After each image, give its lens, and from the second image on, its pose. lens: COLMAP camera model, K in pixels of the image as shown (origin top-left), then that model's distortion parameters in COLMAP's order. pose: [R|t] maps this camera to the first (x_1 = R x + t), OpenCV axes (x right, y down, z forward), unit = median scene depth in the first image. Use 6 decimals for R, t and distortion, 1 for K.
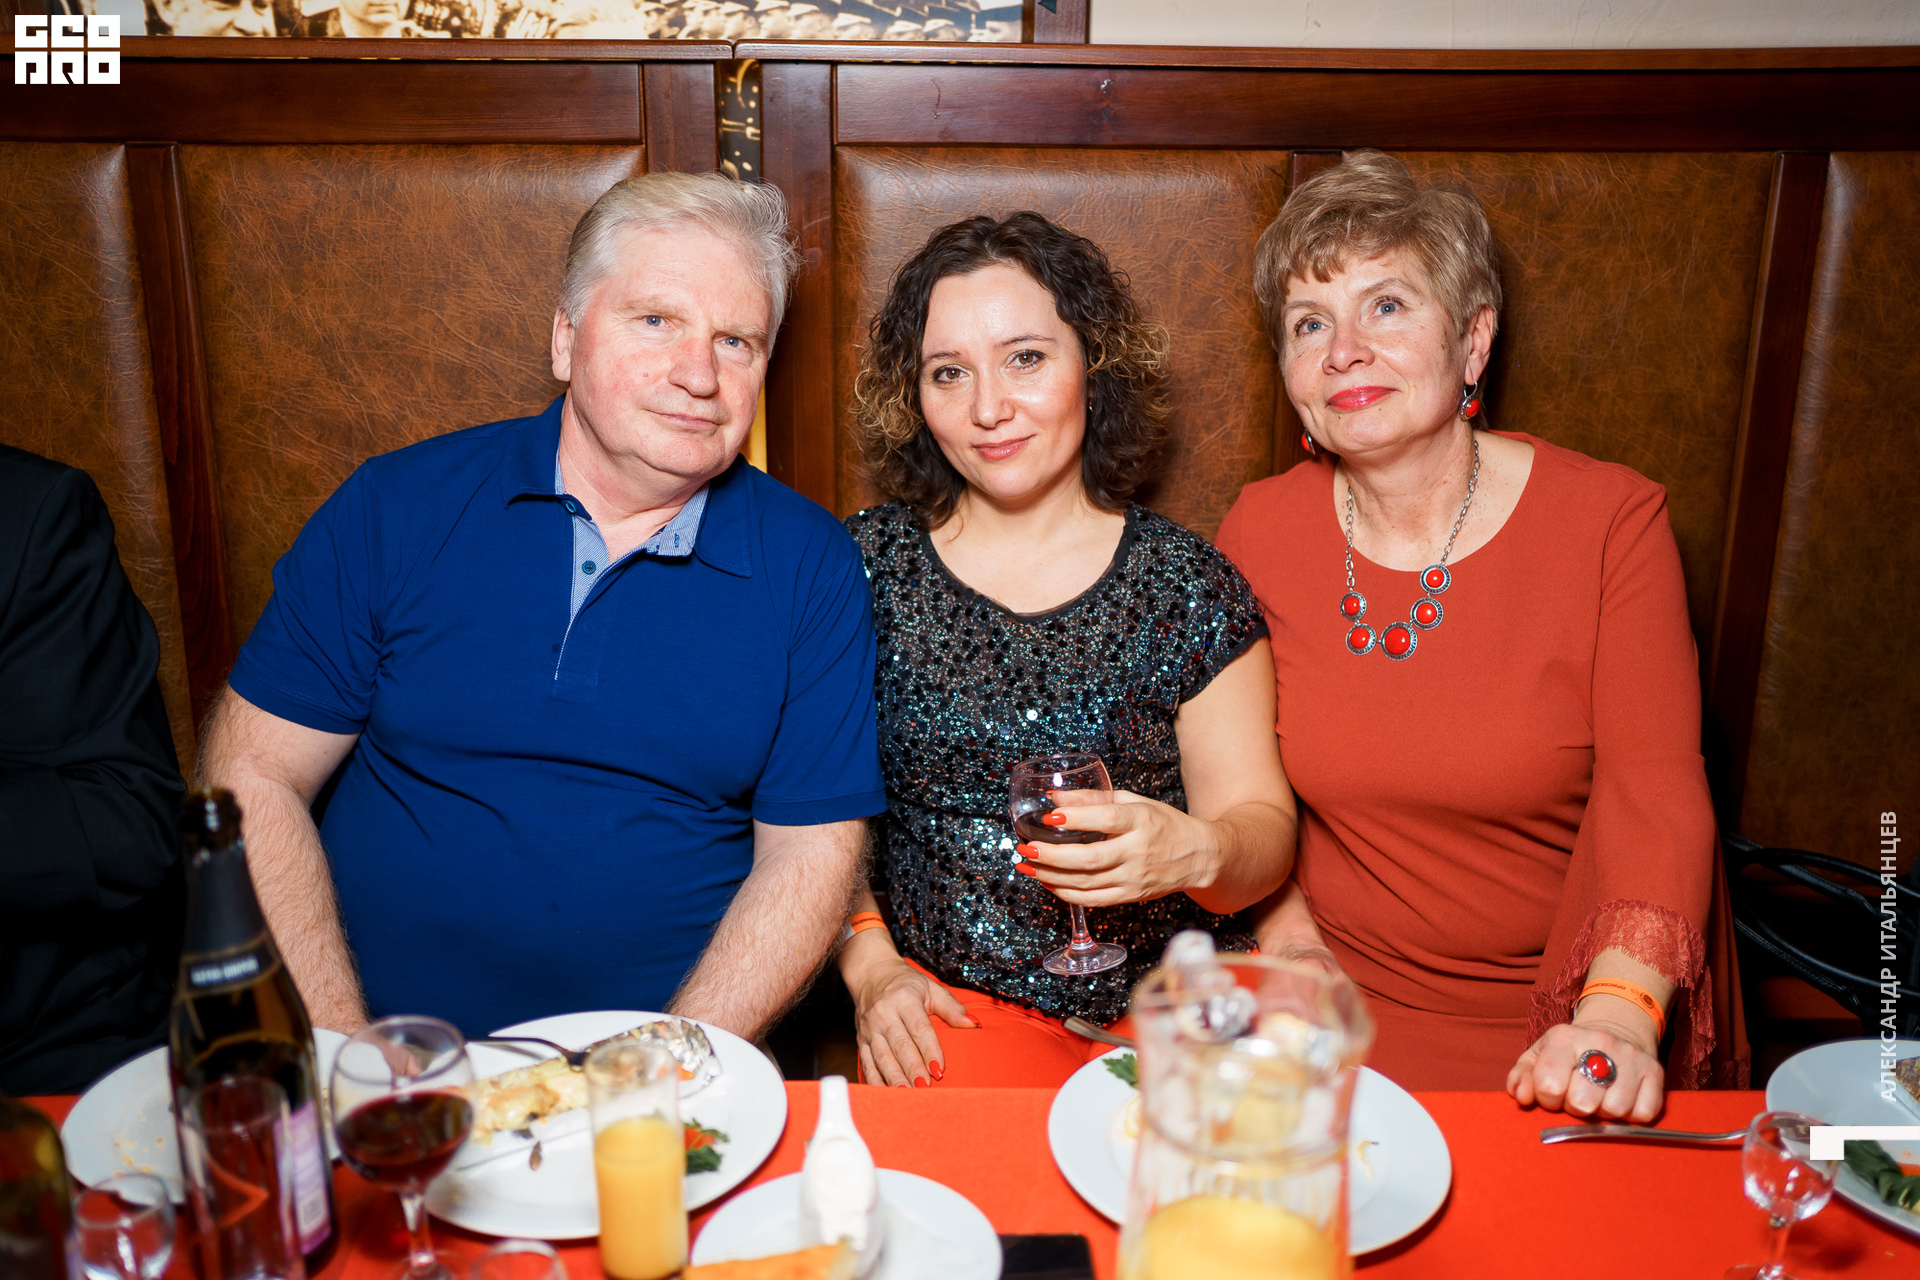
lens RADIAL K [[1941.8, 0, 958.8], [0, 1941.8, 641.0], [0, 0, 1]] dist [0.046040, 0.000000]
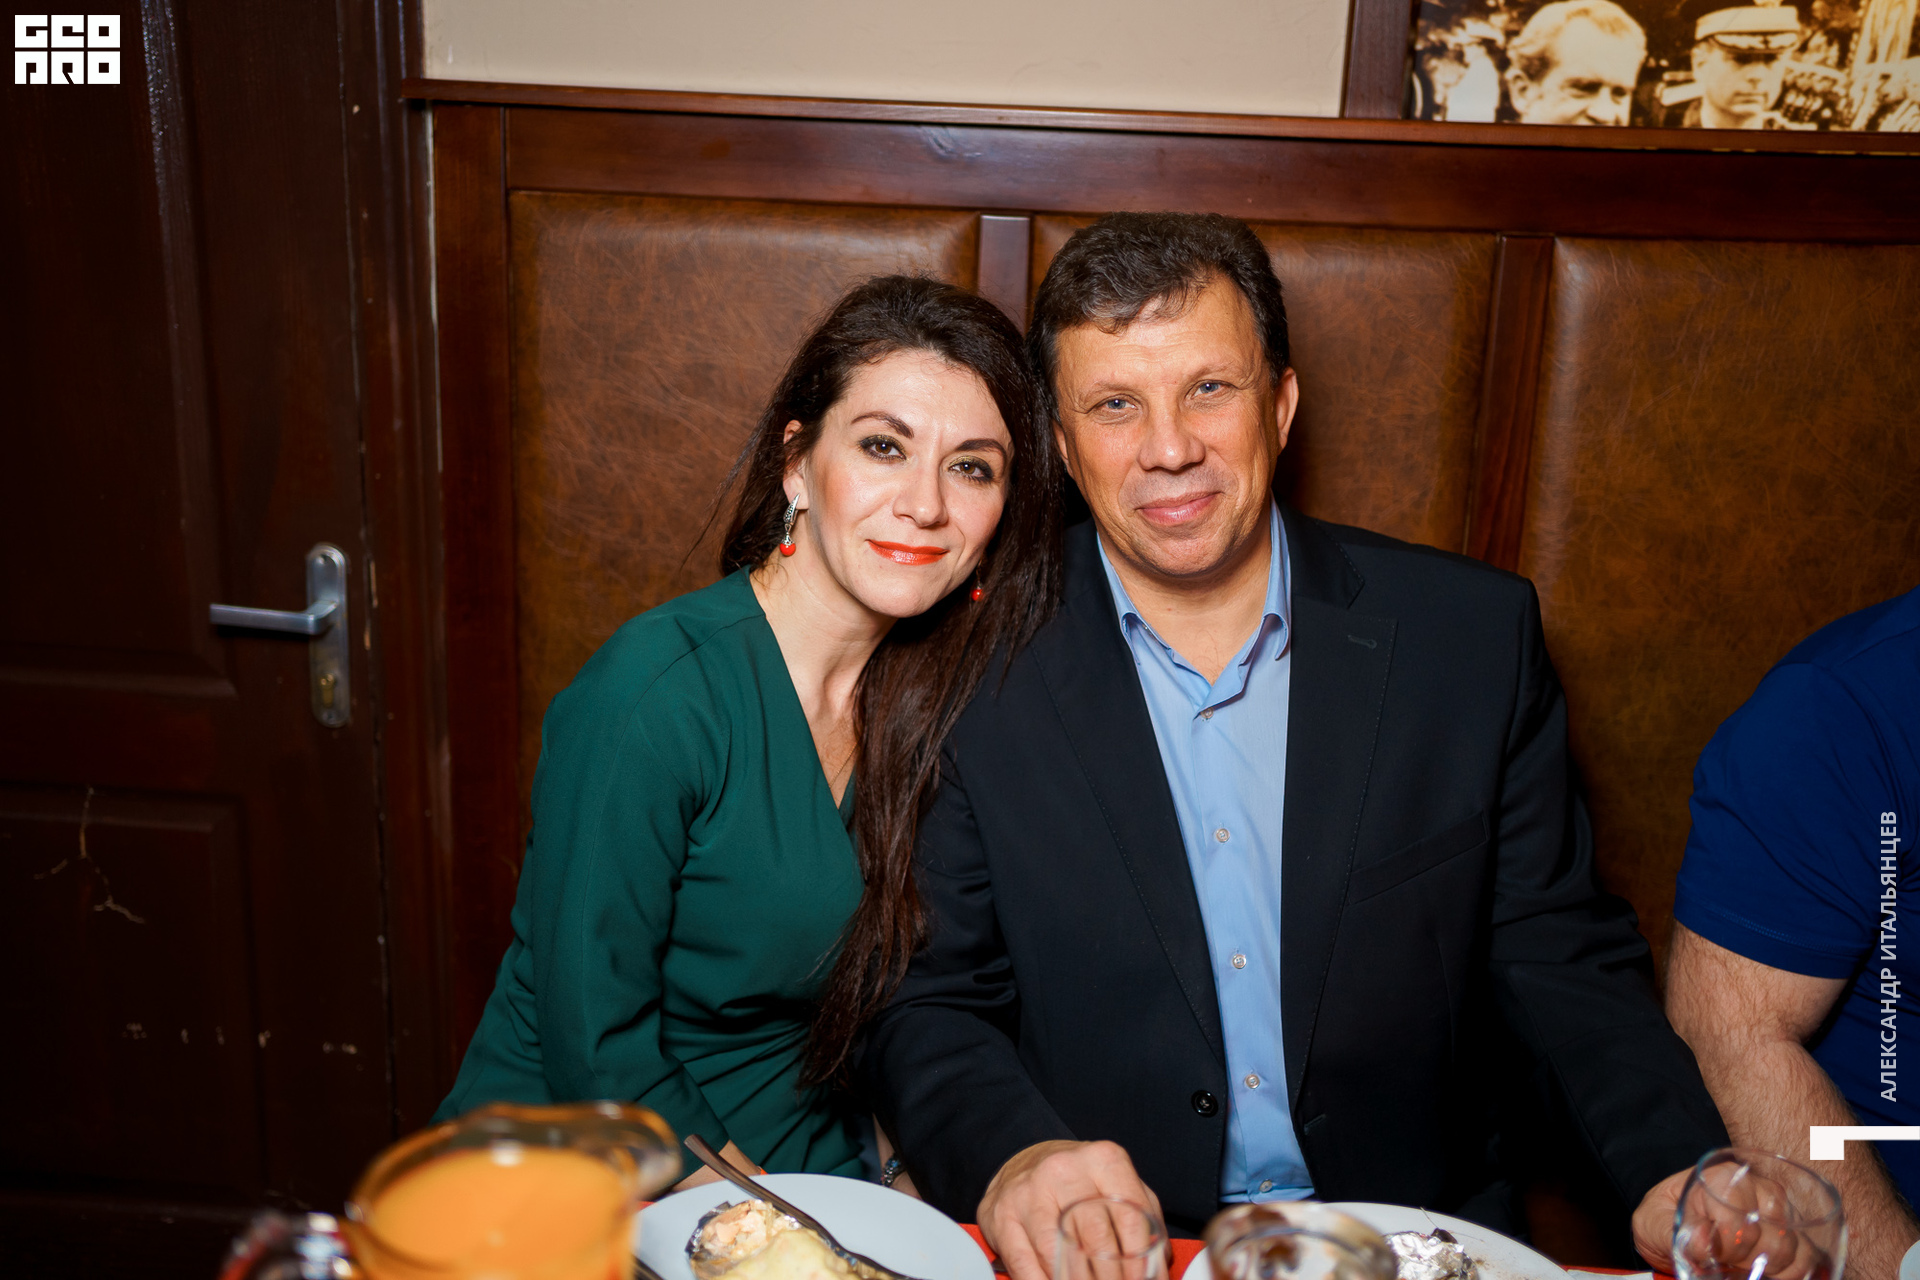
lens RADIAL K [[1941.8, 0, 960.3], [0, 1941.8, 641.1], [0, 0, 1]] dist [0.046040, 0.000000]
pose [[0.992660, 0.062023, -0.103825, -0.556872], [-0.065506, 0.997386, -0.030483, -0.009034], [0.101663, 0.037061, 0.994128, 0.032984]]
